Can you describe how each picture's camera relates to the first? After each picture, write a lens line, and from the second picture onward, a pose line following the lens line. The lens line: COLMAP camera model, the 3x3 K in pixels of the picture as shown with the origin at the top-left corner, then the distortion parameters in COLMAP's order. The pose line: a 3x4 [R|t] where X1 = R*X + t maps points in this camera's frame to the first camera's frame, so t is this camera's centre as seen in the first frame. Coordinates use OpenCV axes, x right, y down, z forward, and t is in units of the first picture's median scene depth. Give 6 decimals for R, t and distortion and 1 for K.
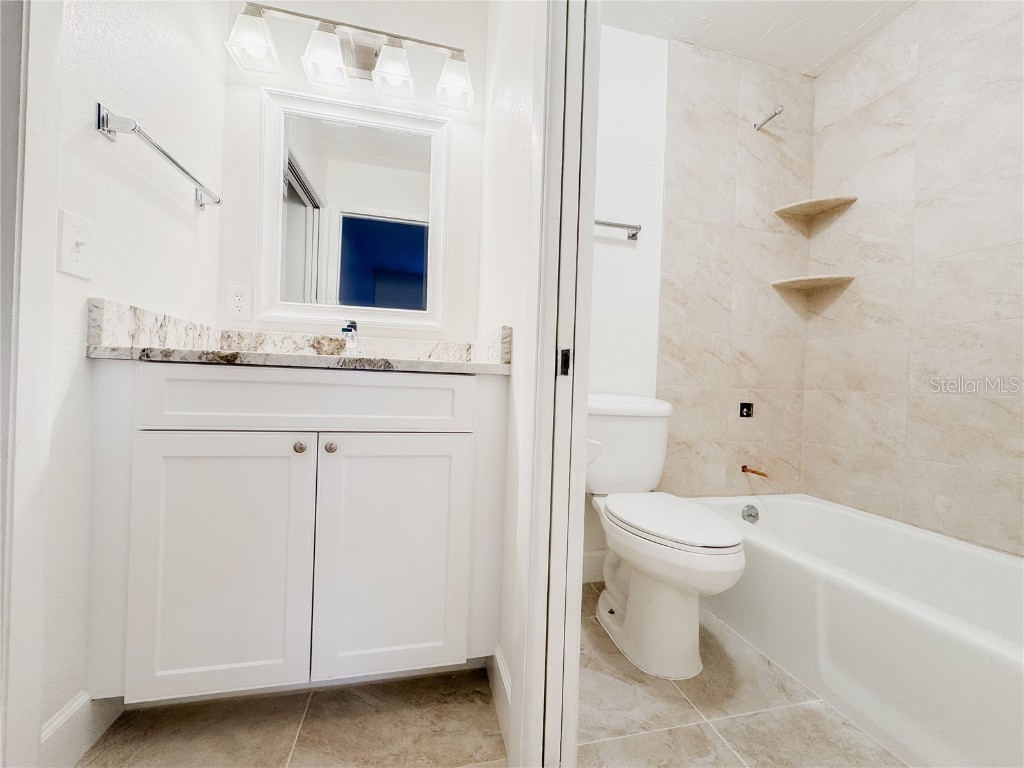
lens RADIAL K [[408.3, 0, 513.0], [0, 408.3, 383.4], [0, 0, 1]] dist [-0.005436, 0.001301]
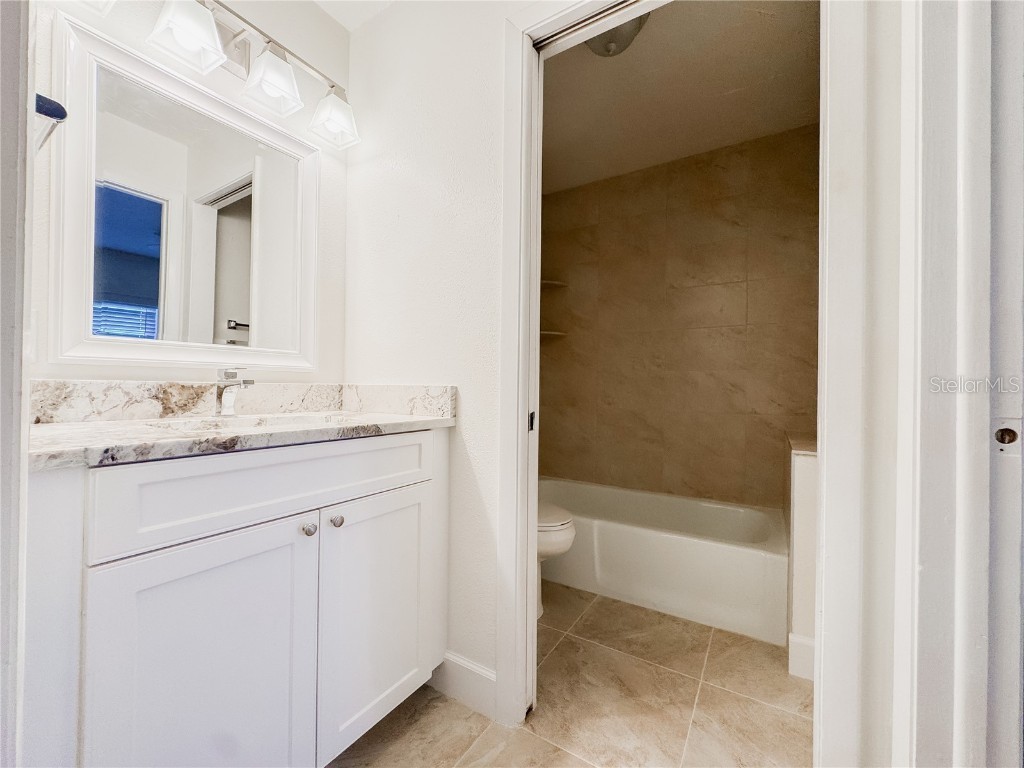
lens RADIAL K [[408.3, 0, 509.7], [0, 408.3, 383.1], [0, 0, 1]] dist [-0.005436, 0.001301]
pose [[0.719576, -0.018241, 0.694174, -0.793027], [0.009590, 0.999821, 0.016332, -0.179992], [-0.694347, -0.005095, 0.719622, 0.012916]]
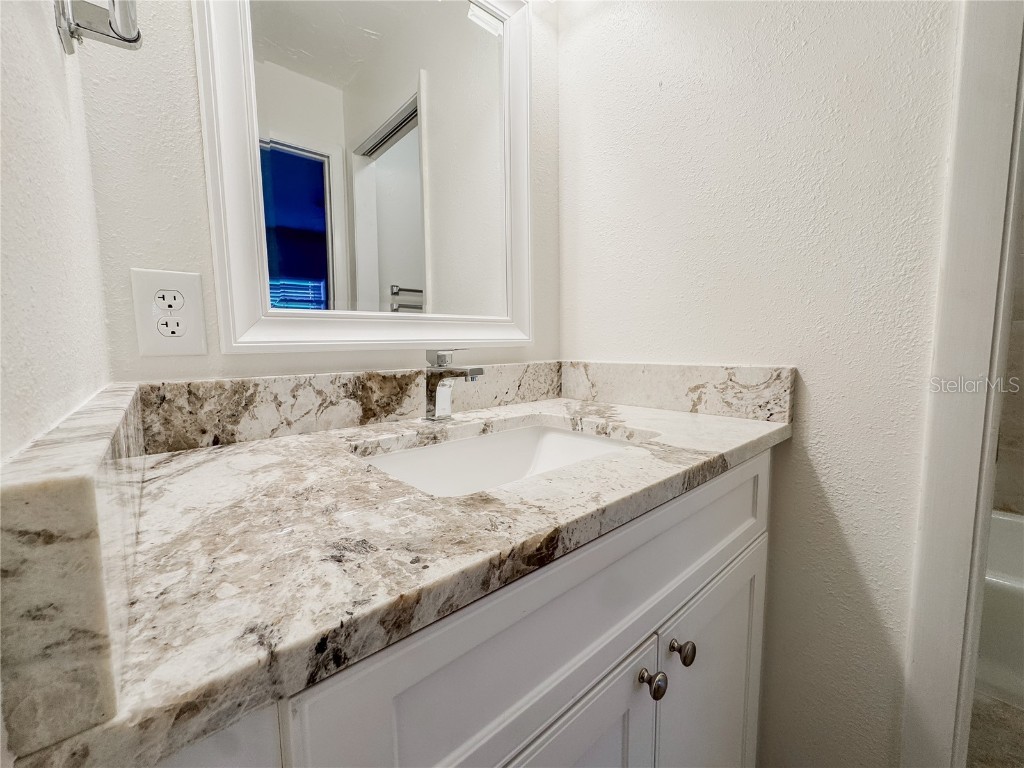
lens RADIAL K [[408.3, 0, 514.5], [0, 408.3, 381.3], [0, 0, 1]] dist [-0.005436, 0.001301]
pose [[0.880967, -0.088943, 0.464742, -0.804919], [0.042751, 0.993119, 0.109027, -0.228751], [-0.471242, -0.076182, 0.878708, 0.663848]]
